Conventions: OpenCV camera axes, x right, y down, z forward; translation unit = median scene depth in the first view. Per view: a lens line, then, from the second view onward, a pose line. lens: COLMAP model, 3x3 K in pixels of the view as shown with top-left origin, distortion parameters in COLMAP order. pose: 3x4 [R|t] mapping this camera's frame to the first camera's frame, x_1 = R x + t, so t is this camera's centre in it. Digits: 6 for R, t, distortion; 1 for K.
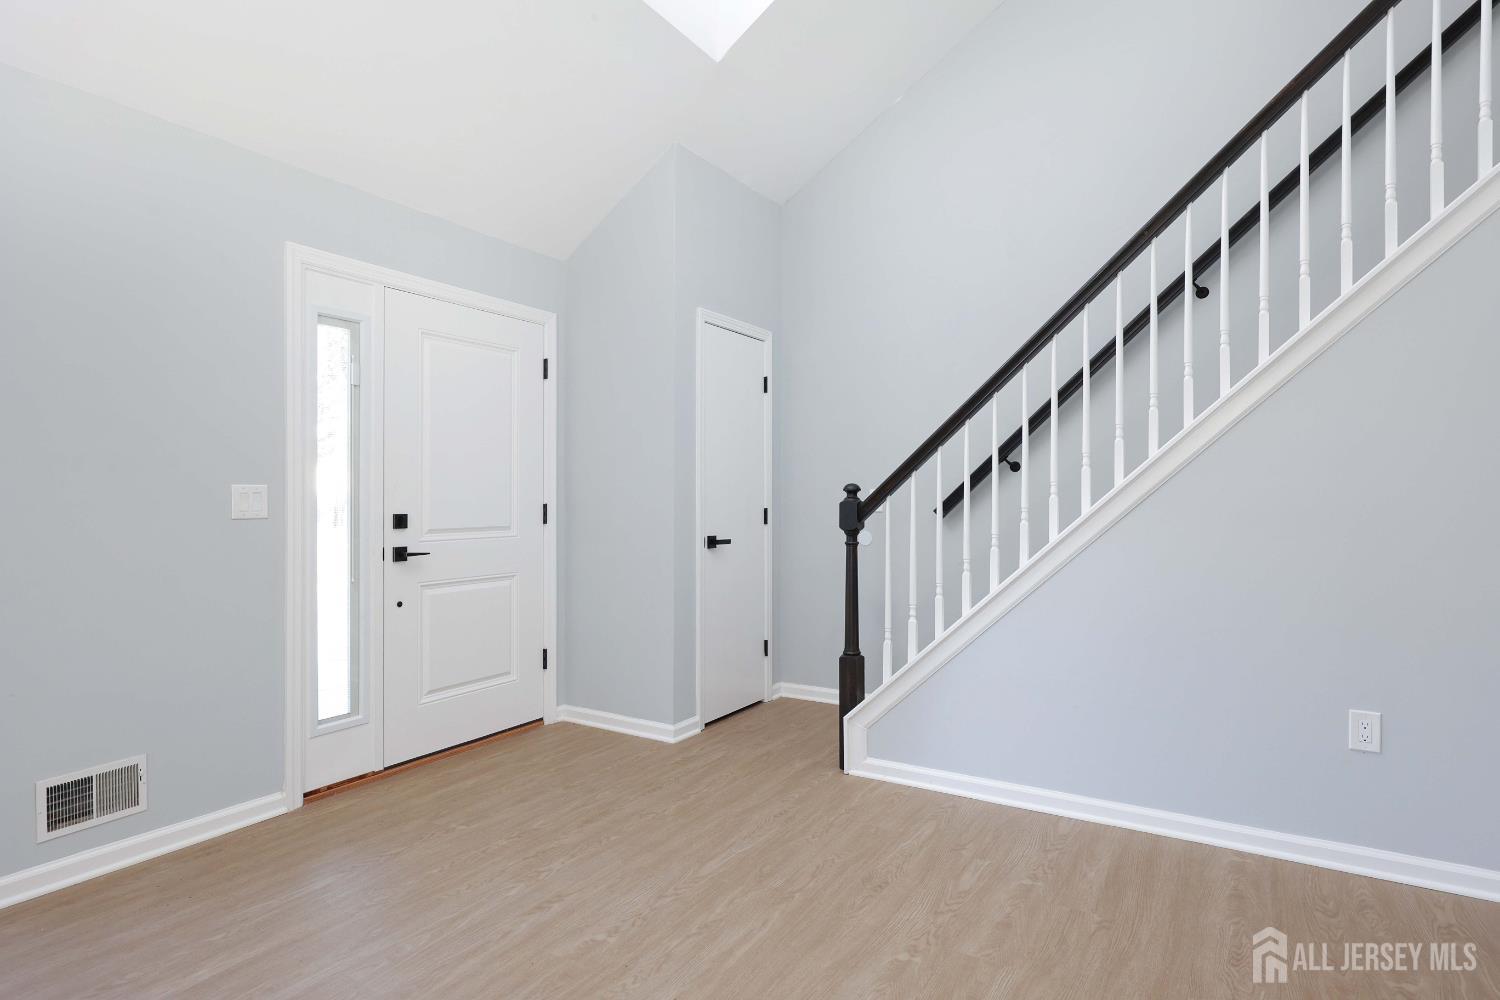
lens RADIAL K [[801.0, 0, 698.2], [0, 801.0, 473.1], [0, 0, 1]] dist [0.005613, -0.006711]
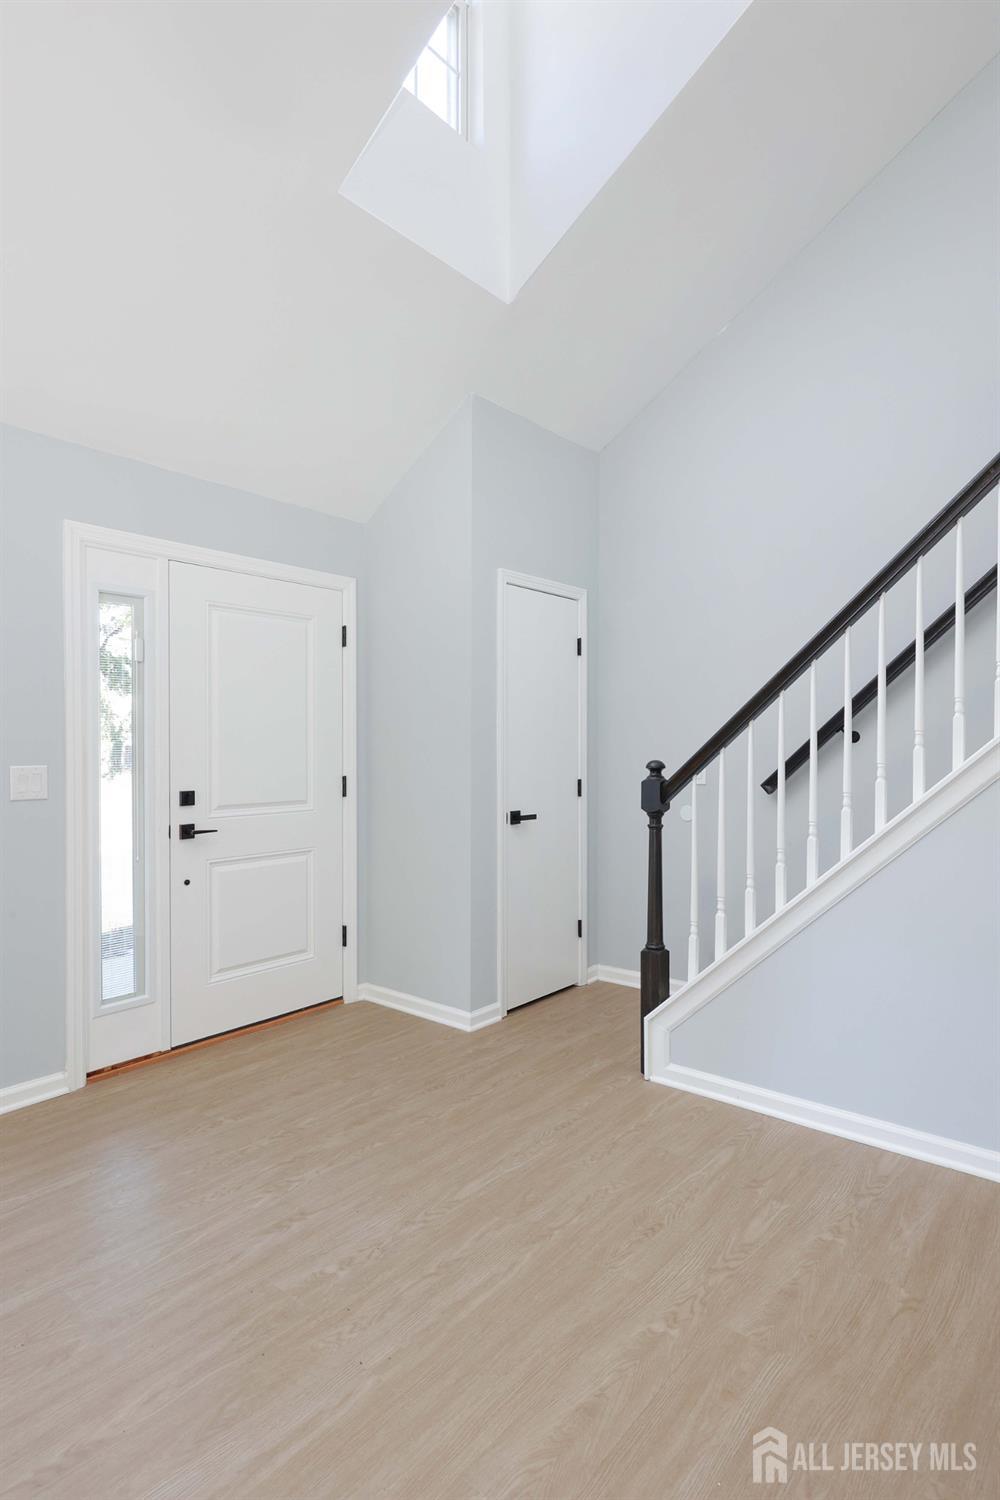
lens RADIAL K [[801.0, 0, 464.7], [0, 801.0, 731.4], [0, 0, 1]] dist [0.005613, -0.006711]
pose [[0.991137, -0.004396, -0.132773, 0.108161], [0.006190, 0.999895, 0.013100, -0.036419], [0.132701, -0.013806, 0.991060, 0.077940]]
